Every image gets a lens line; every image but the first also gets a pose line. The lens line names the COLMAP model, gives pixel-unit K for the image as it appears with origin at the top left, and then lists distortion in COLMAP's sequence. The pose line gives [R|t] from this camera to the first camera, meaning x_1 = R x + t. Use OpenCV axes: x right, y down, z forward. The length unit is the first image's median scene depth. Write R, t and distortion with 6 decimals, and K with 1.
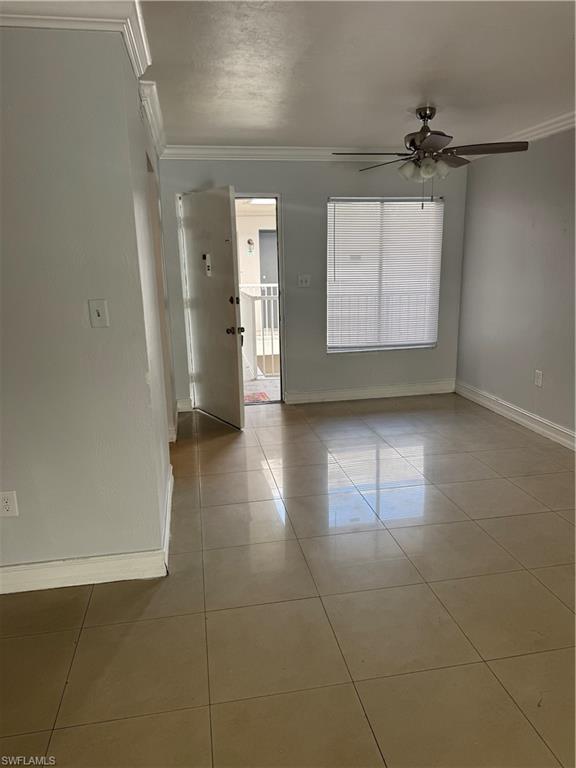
lens RADIAL K [[545.0, 0, 294.1], [0, 545.0, 387.6], [0, 0, 1]] dist [0.144505, -0.195240]
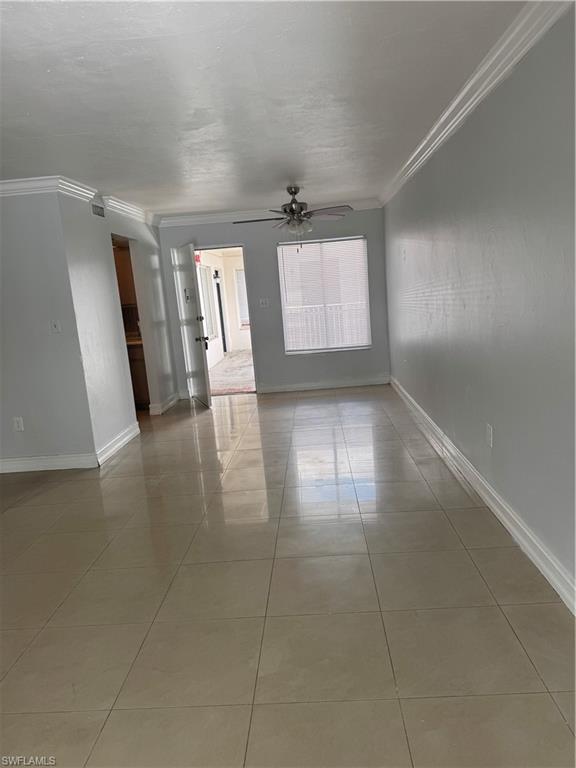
lens RADIAL K [[545.0, 0, 294.1], [0, 545.0, 387.6], [0, 0, 1]] dist [0.144505, -0.195240]
pose [[0.969503, -0.014311, -0.244663, 0.435785], [0.004306, 0.999134, -0.041378, 0.078246], [0.245043, 0.039063, 0.968725, -0.319693]]
